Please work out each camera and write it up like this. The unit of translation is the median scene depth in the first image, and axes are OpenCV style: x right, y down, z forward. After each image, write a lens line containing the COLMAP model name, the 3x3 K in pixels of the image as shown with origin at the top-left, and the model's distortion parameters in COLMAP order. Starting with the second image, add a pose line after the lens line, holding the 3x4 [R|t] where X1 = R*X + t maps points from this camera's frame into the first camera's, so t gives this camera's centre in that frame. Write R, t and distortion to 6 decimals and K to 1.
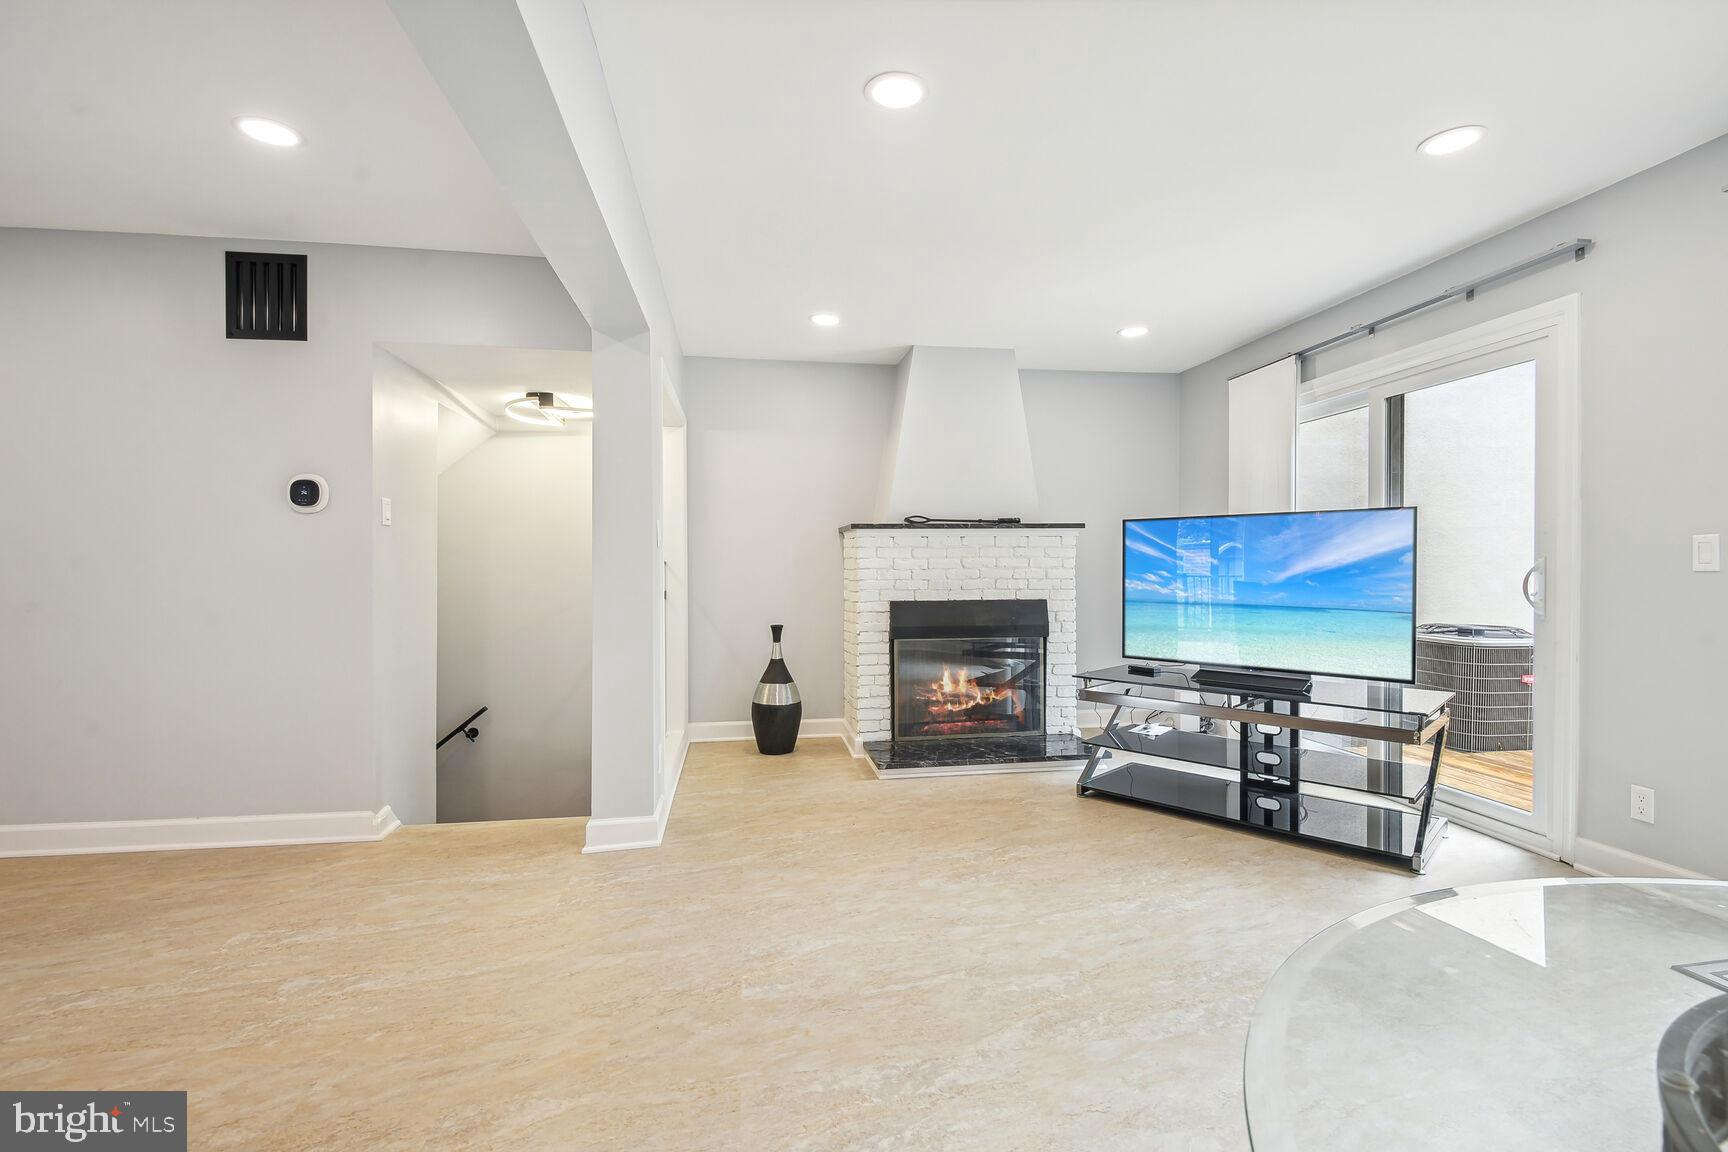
lens RADIAL K [[803.7, 0, 855.6], [0, 803.7, 569.1], [0, 0, 1]] dist [0.026164, -0.021828]
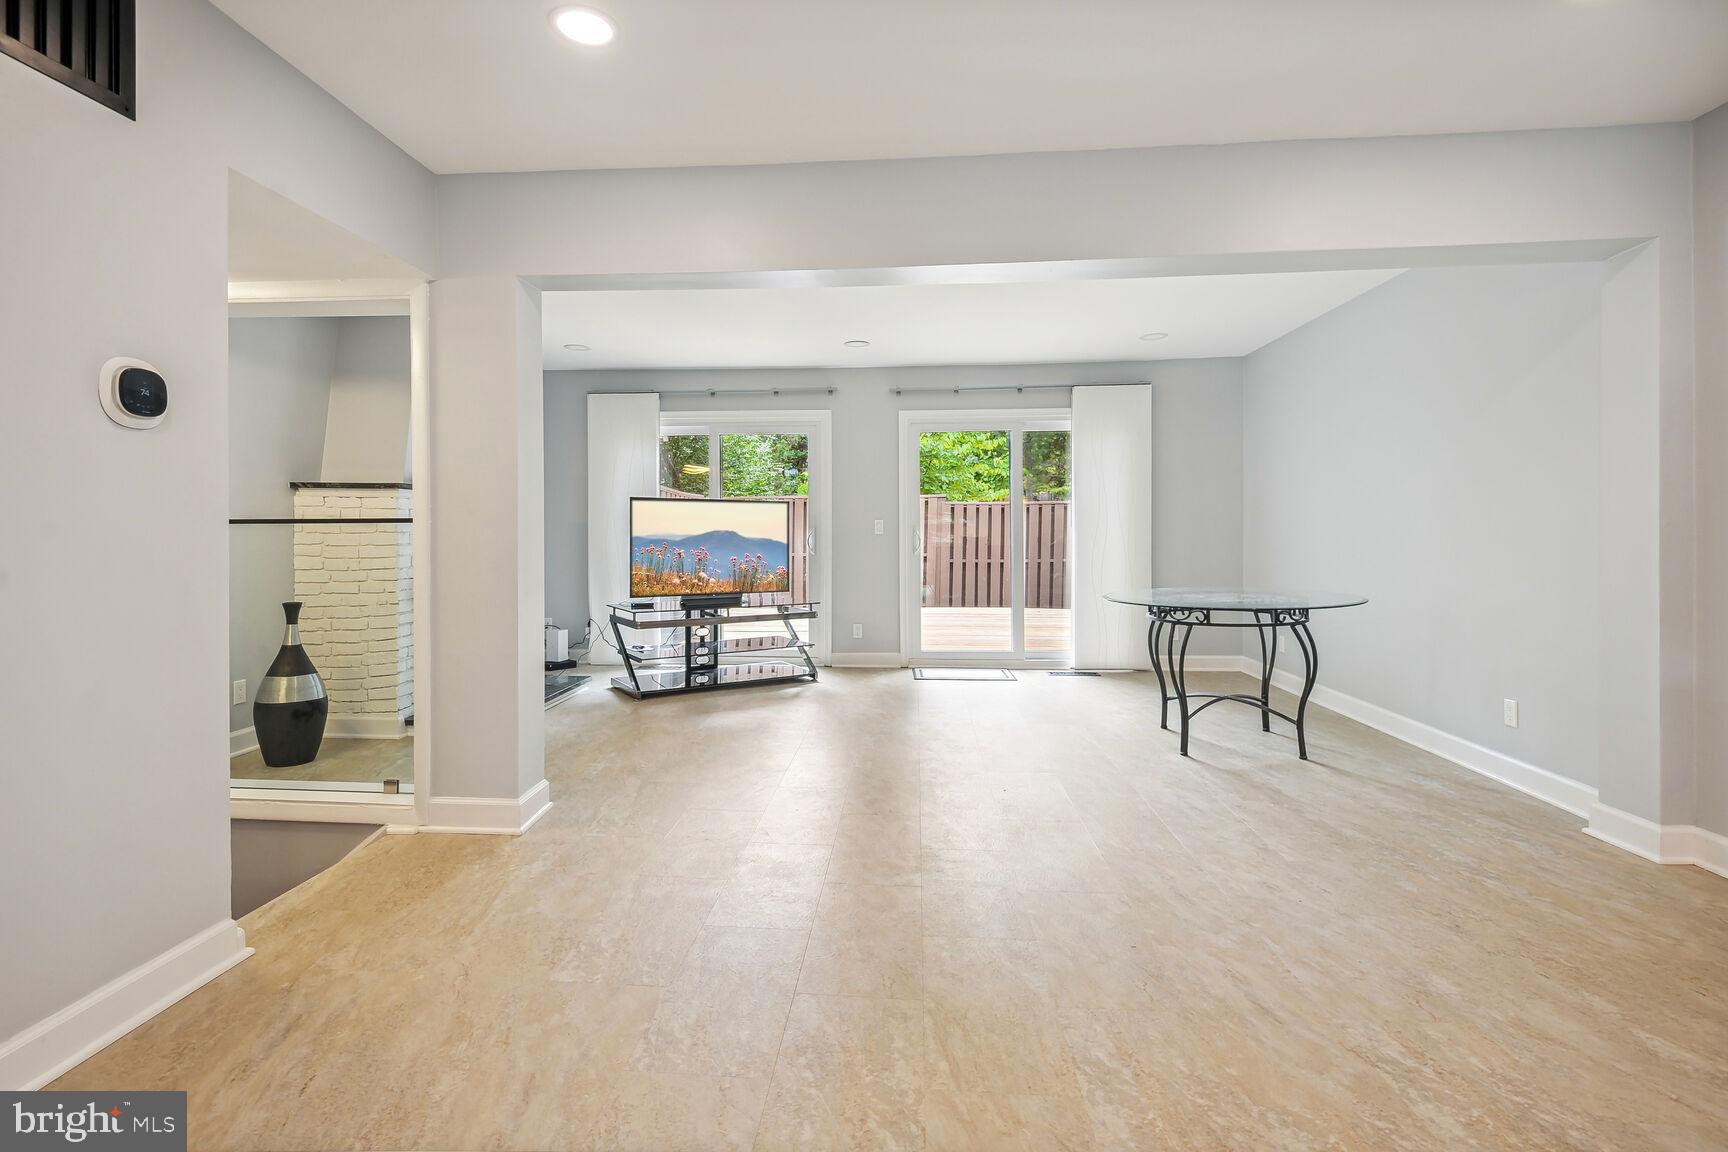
lens RADIAL K [[803.7, 0, 855.6], [0, 803.7, 569.1], [0, 0, 1]] dist [0.026164, -0.021828]
pose [[0.209370, -0.038861, 0.977064, -1.128392], [0.003571, 0.999234, 0.038978, 0.009251], [-0.977830, -0.004672, 0.209348, 0.412686]]
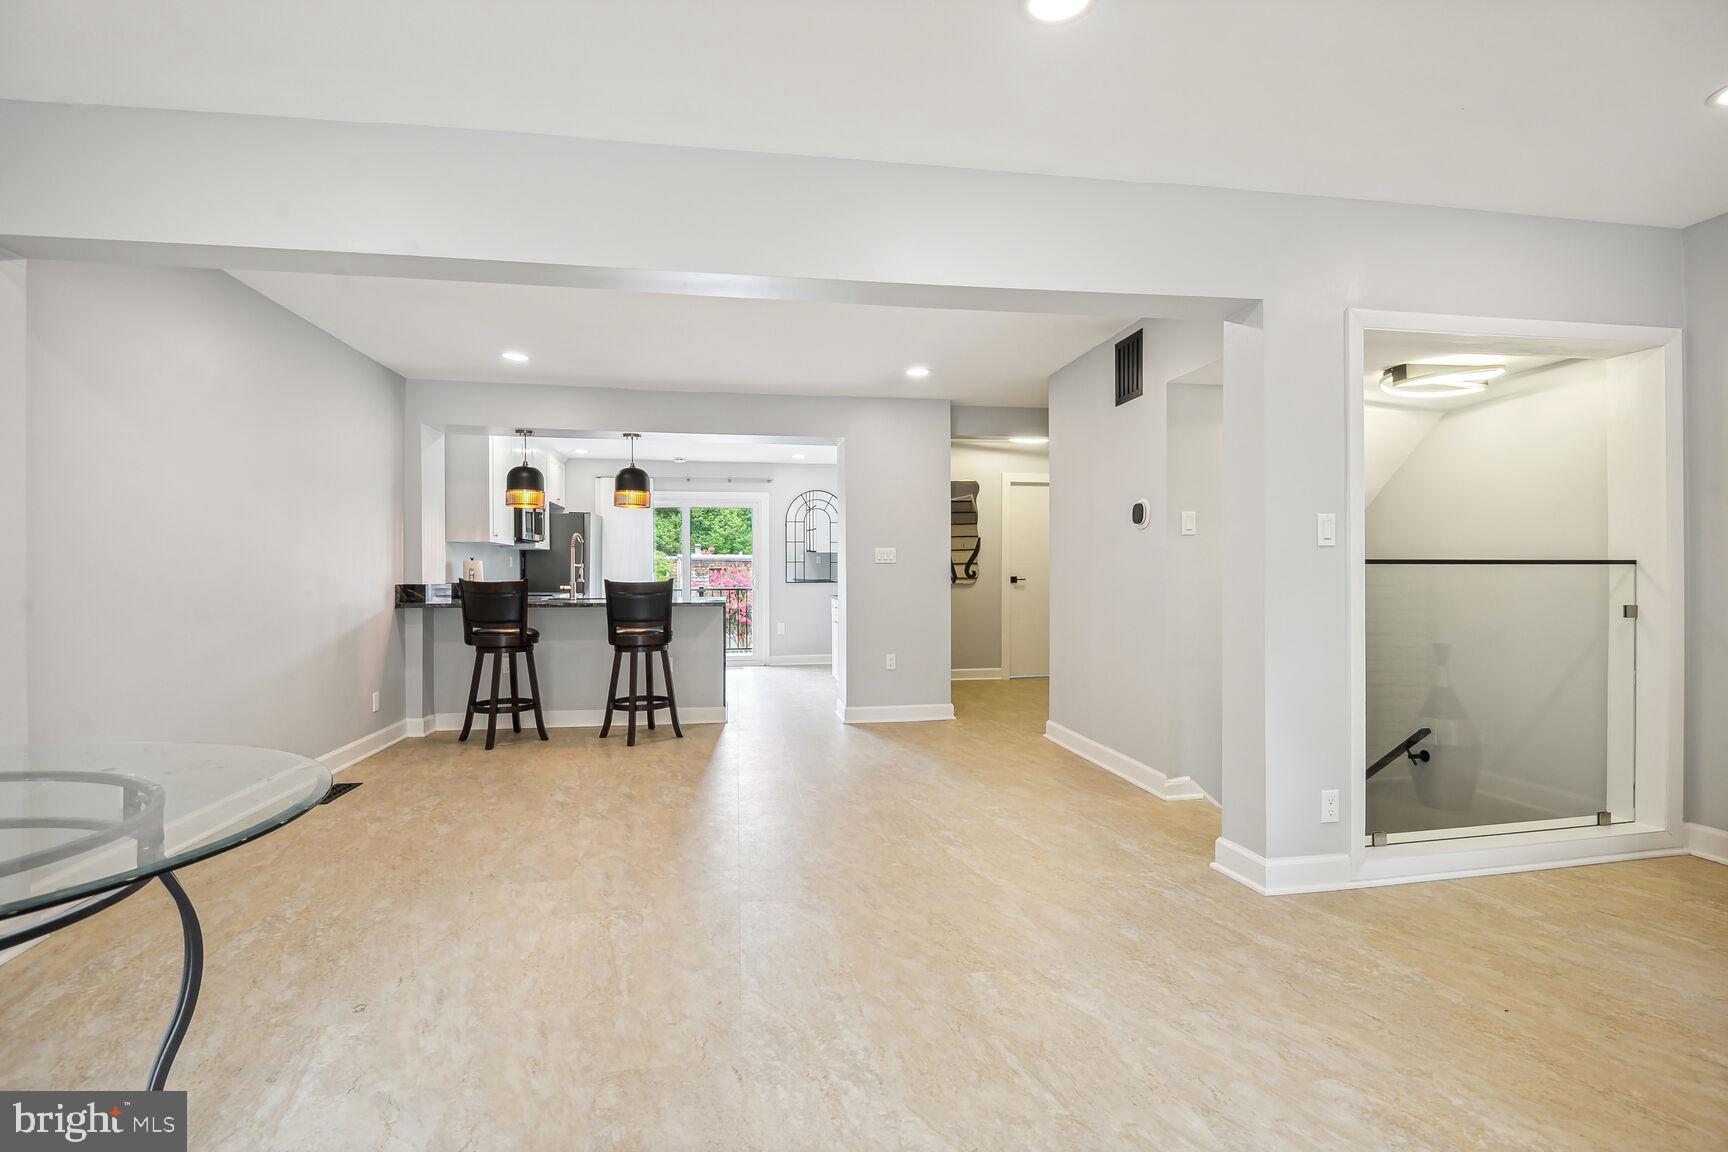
lens RADIAL K [[803.7, 0, 855.6], [0, 803.7, 569.1], [0, 0, 1]] dist [0.026164, -0.021828]
pose [[0.011092, 0.000787, -0.999938, 0.608189], [0.001557, 0.999998, 0.000804, -0.006758], [0.999937, -0.001566, 0.011091, 0.545746]]
